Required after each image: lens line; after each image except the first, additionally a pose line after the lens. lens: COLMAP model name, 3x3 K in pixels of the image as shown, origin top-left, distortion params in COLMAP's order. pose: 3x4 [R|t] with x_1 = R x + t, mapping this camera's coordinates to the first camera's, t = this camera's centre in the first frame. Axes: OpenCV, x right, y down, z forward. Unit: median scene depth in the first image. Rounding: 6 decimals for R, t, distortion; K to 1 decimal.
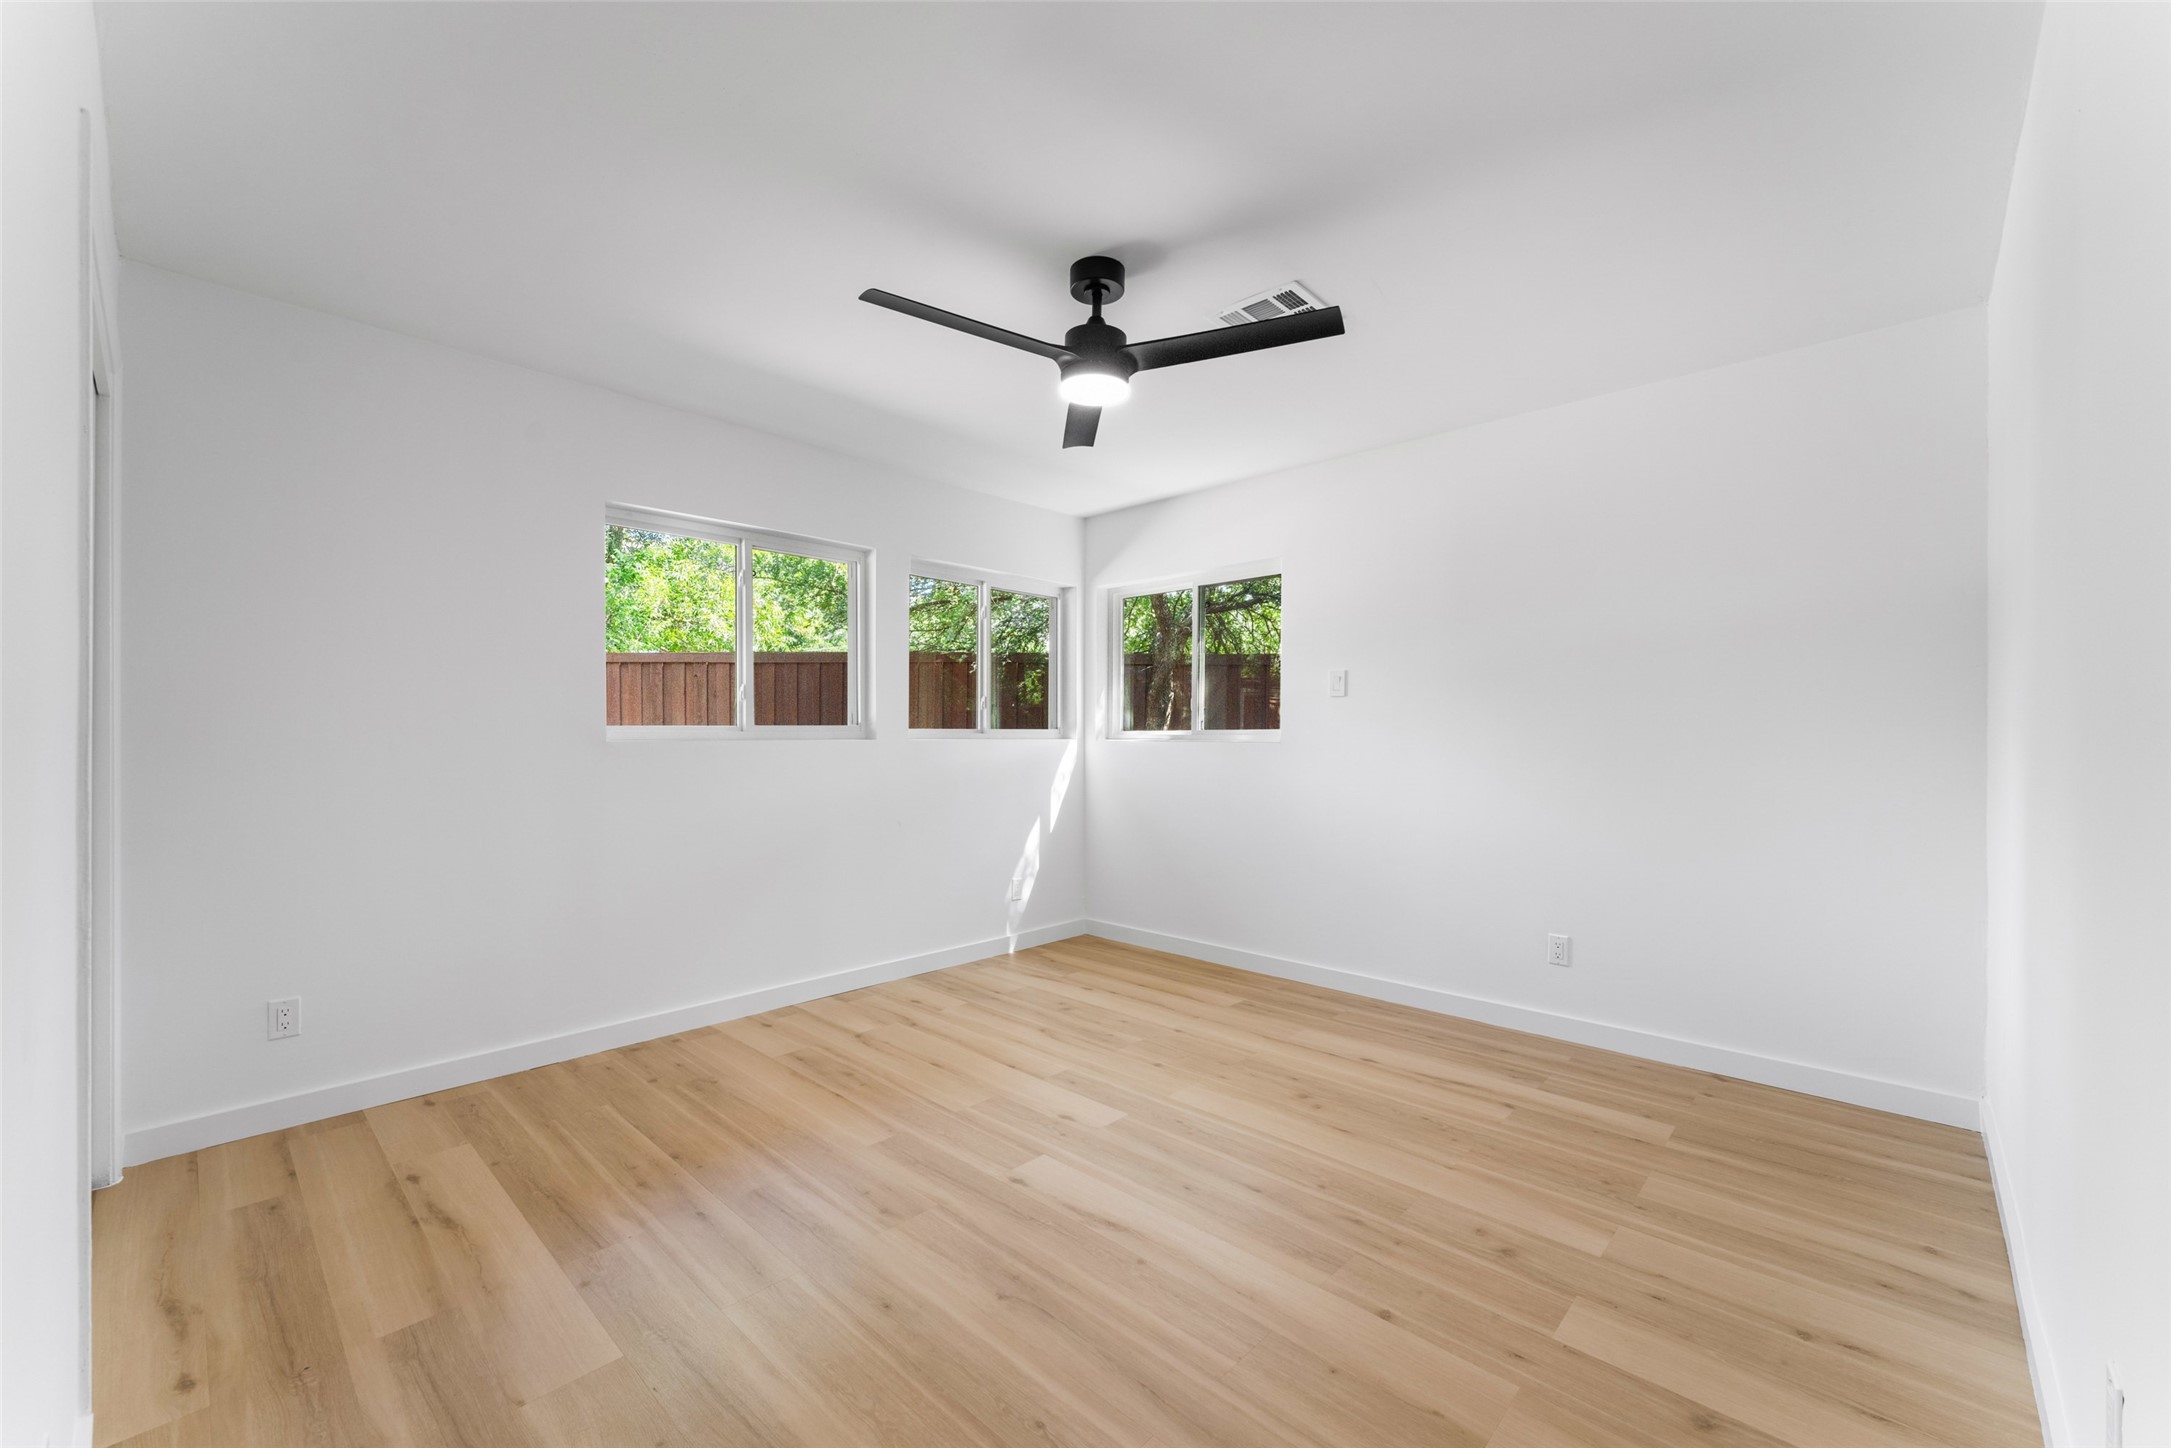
lens RADIAL K [[867.1, 0, 1067.5], [0, 867.1, 731.6], [0, 0, 1]] dist [-0.001083, -0.000213]
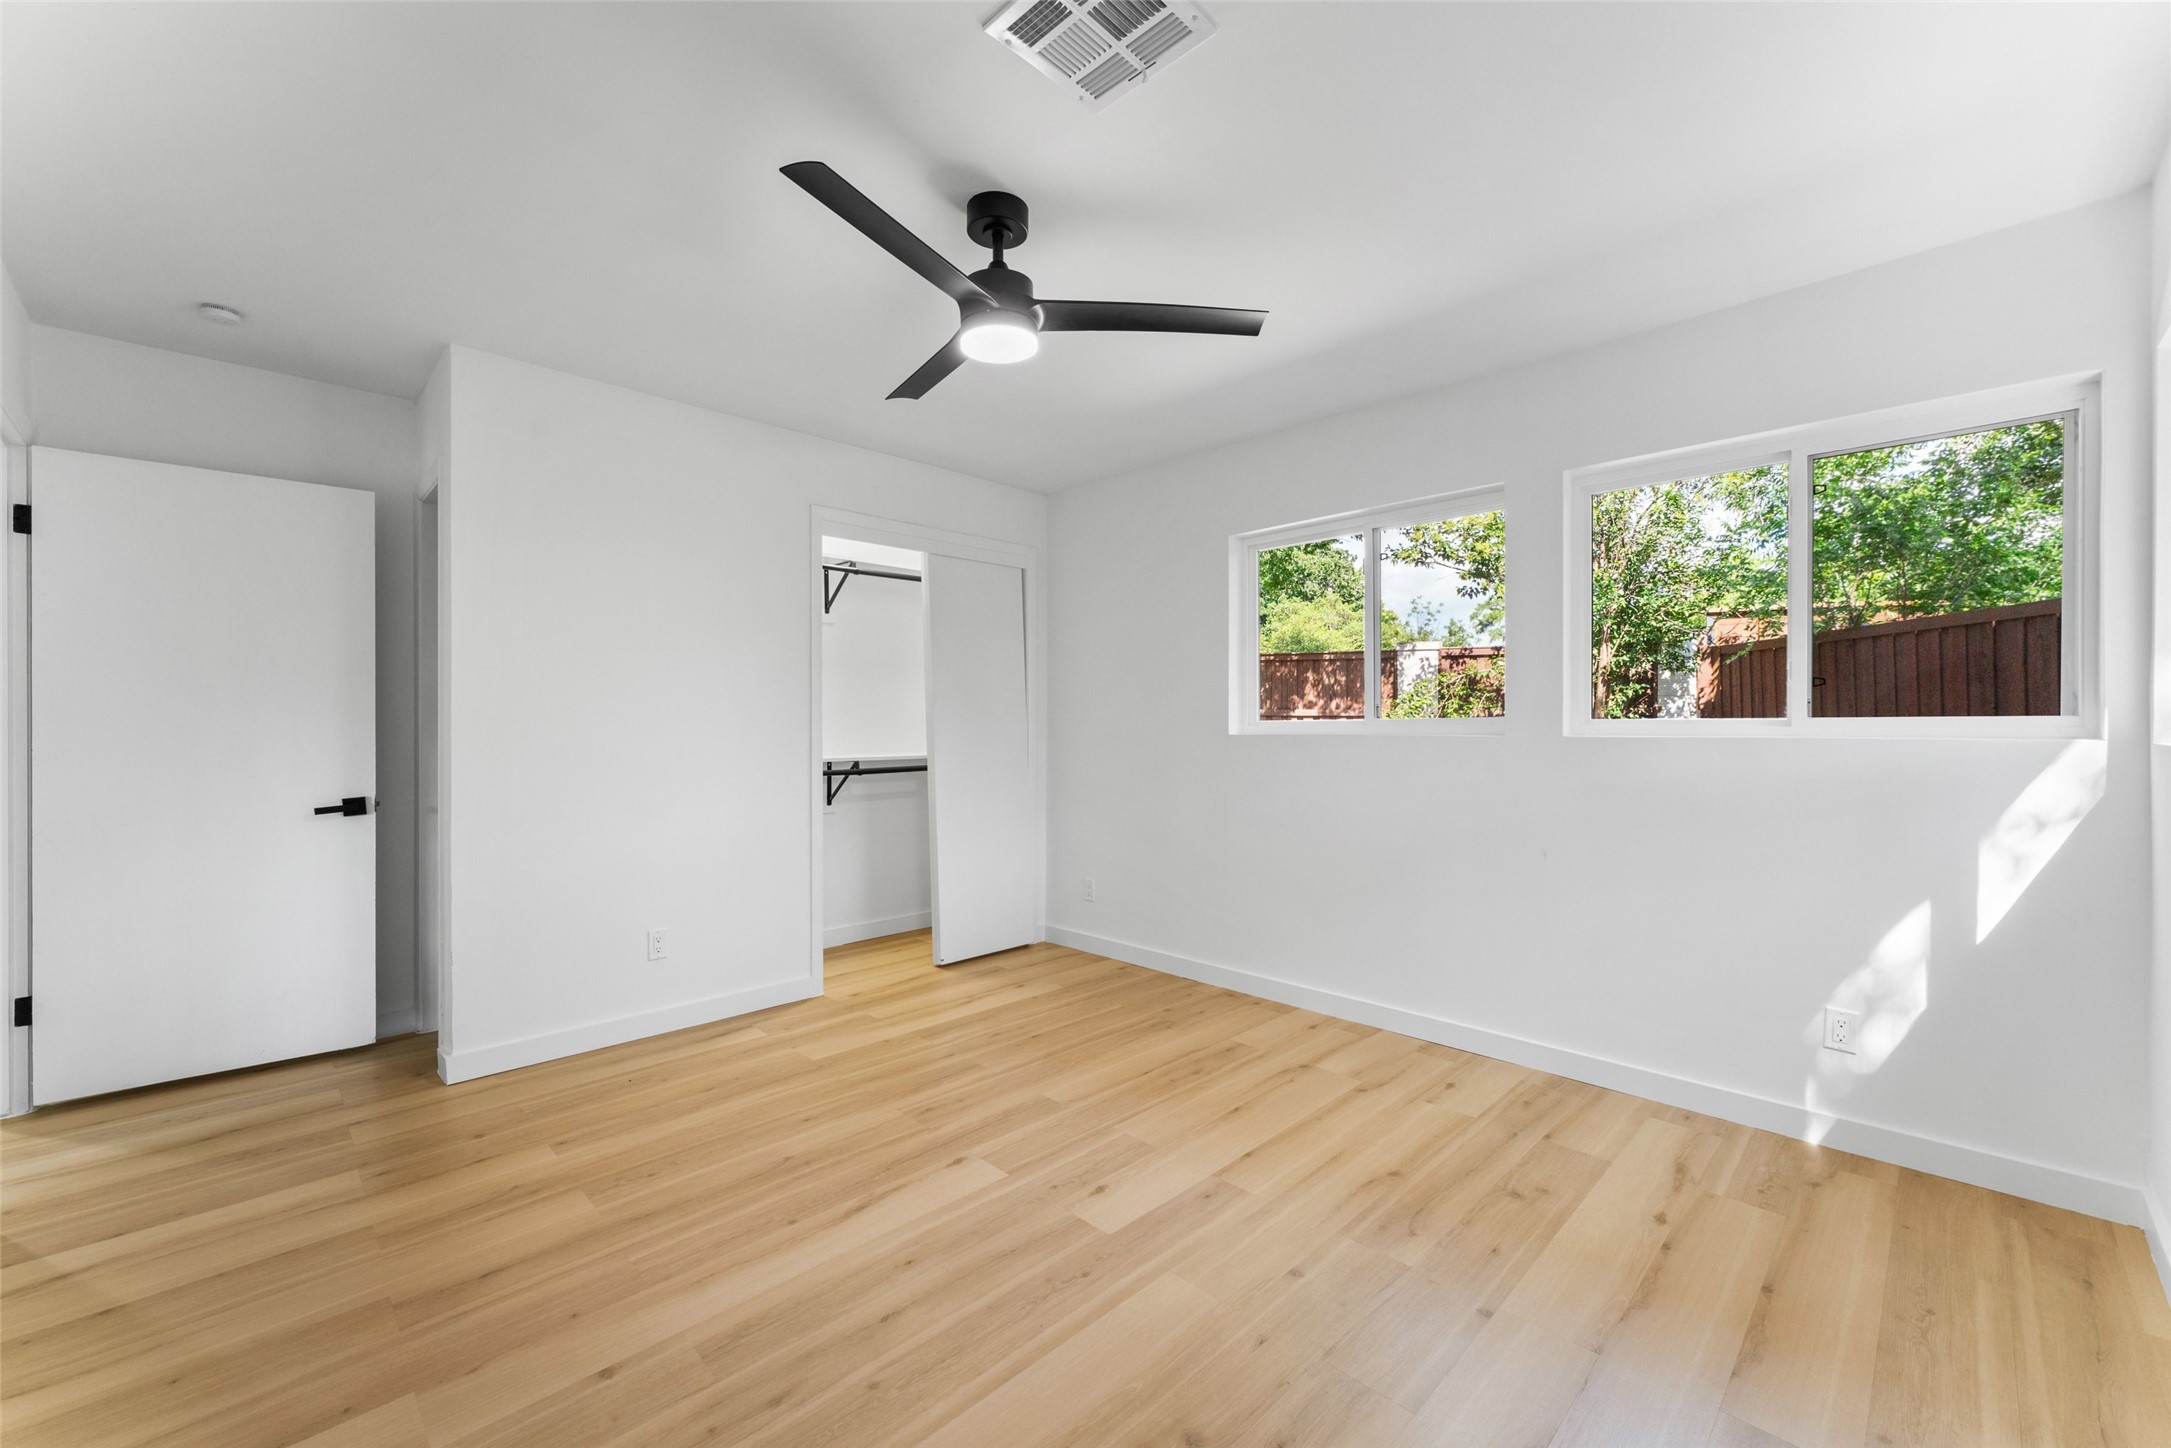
lens RADIAL K [[867.1, 0, 1067.5], [0, 867.1, 731.6], [0, 0, 1]] dist [-0.001083, -0.000213]
pose [[-0.032285, 0.006553, -0.999457, 0.730758], [0.004903, 0.999968, 0.006398, 0.002493], [0.999467, -0.004694, -0.032316, 0.886610]]
